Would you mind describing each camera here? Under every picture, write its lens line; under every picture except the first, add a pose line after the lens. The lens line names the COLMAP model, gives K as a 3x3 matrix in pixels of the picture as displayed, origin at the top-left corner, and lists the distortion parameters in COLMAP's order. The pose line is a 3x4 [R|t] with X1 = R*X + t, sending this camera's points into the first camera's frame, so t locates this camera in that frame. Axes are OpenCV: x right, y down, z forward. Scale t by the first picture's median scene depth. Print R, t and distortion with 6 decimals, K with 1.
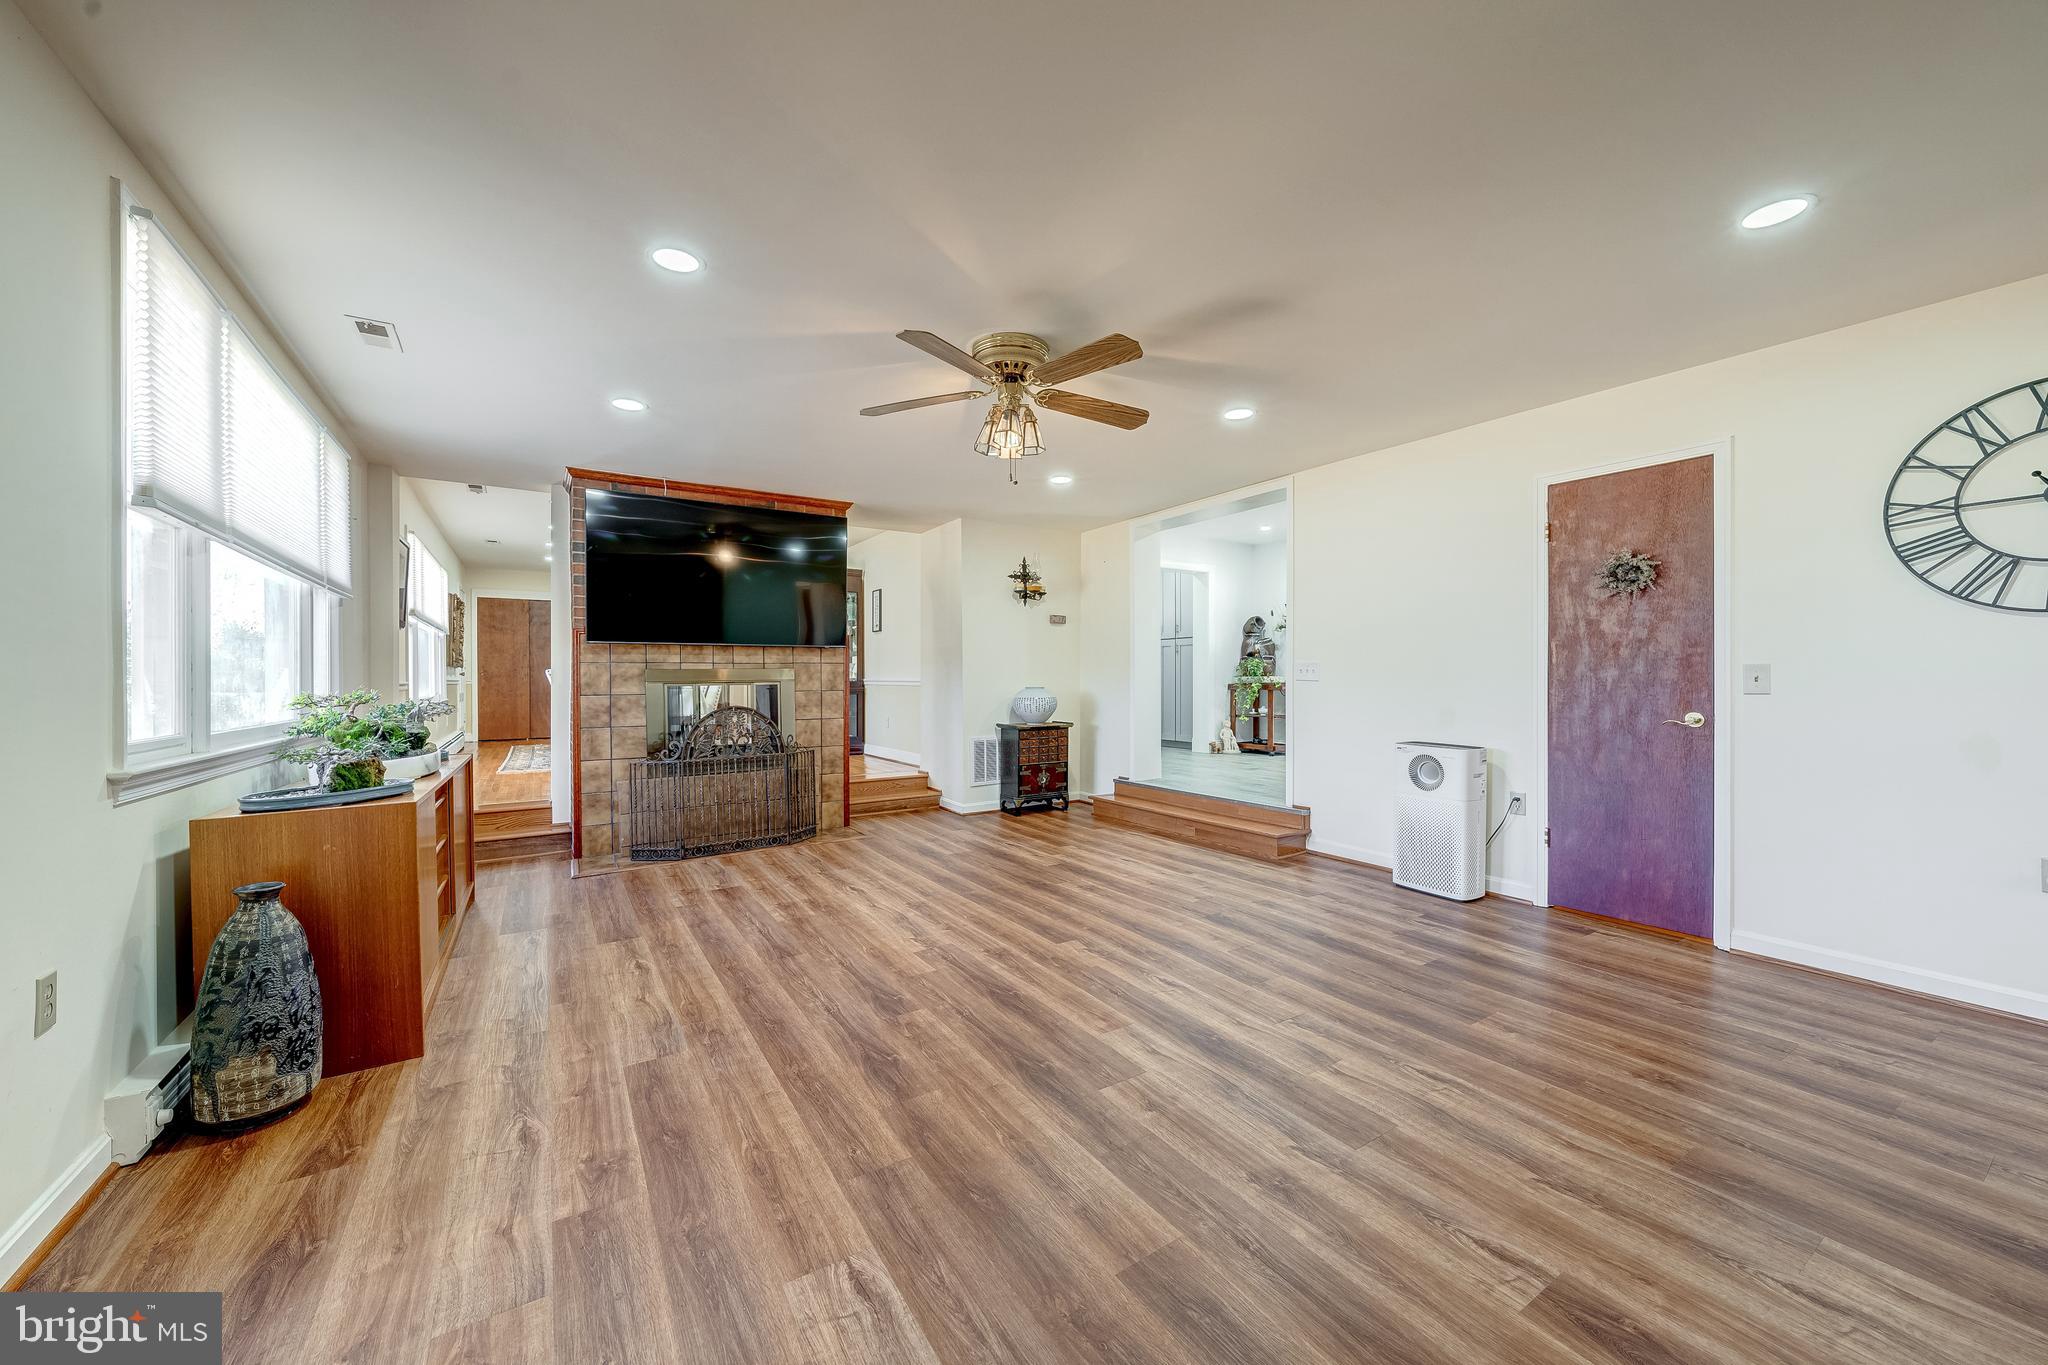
lens RADIAL K [[748.5, 0, 1021.8], [0, 748.5, 681.0], [0, 0, 1]] dist [-0.002273, -0.000208]
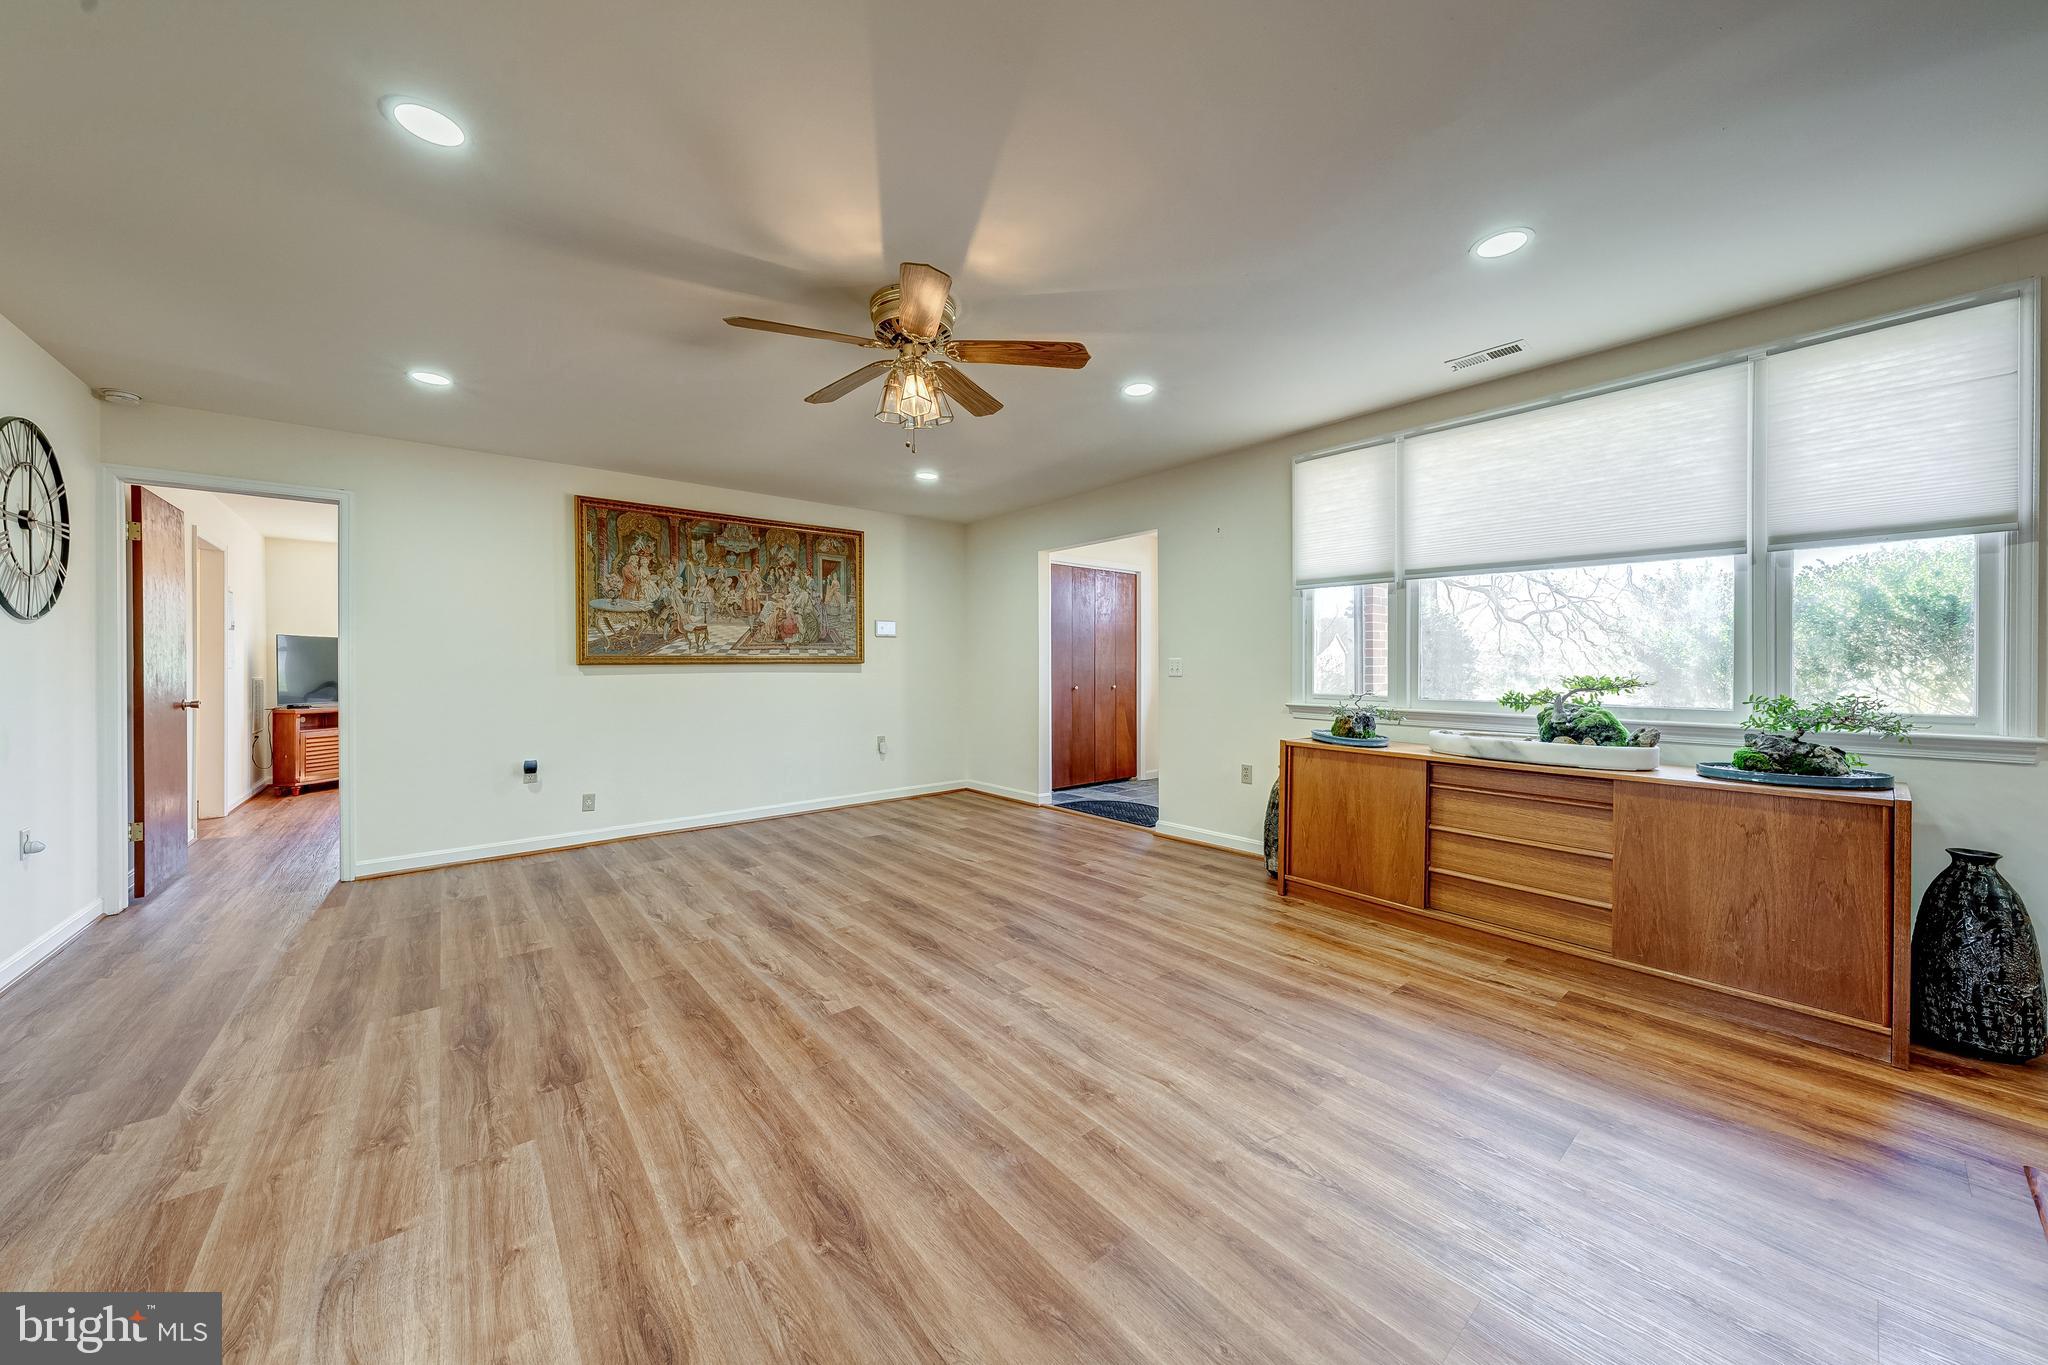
lens RADIAL K [[712.7, 0, 1018.3], [0, 712.7, 668.1], [0, 0, 1]] dist [0.000323, -0.000008]
pose [[-0.993662, 0.008274, -0.112106, -0.039550], [0.007216, 0.999925, 0.009849, -0.013130], [0.112179, 0.008977, -0.993647, 1.773854]]
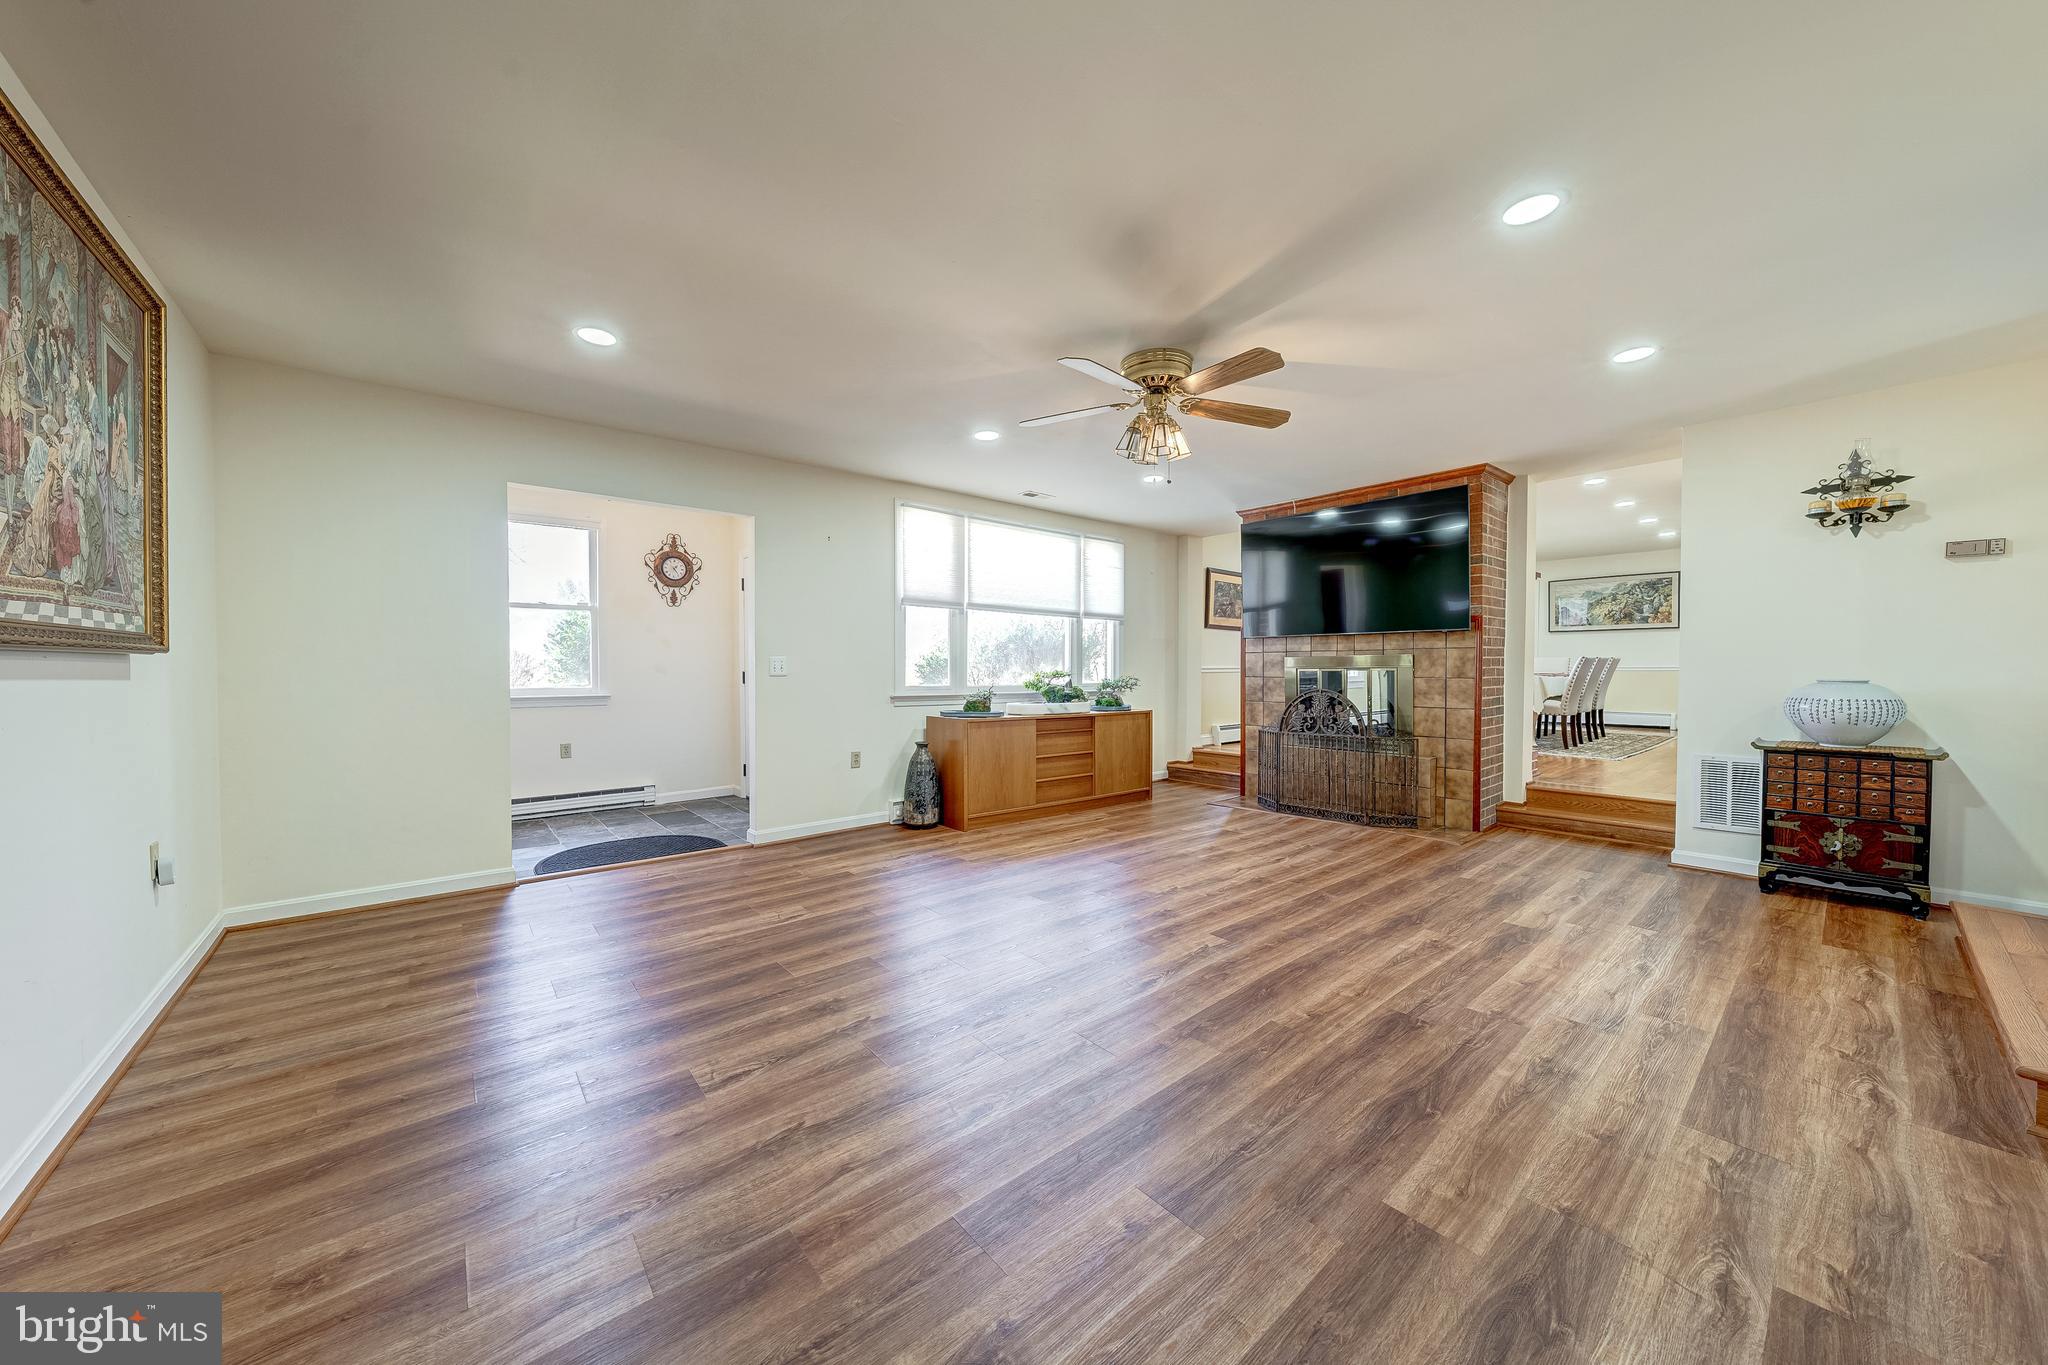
lens RADIAL K [[701.0, 0, 1016.4], [0, 701.0, 679.6], [0, 0, 1]] dist [-0.000095, 0.000007]
pose [[0.123369, 0.022507, -0.992106, 0.929760], [-0.003987, 0.999746, 0.022184, -0.003626], [0.992353, 0.001219, 0.123428, 0.635597]]
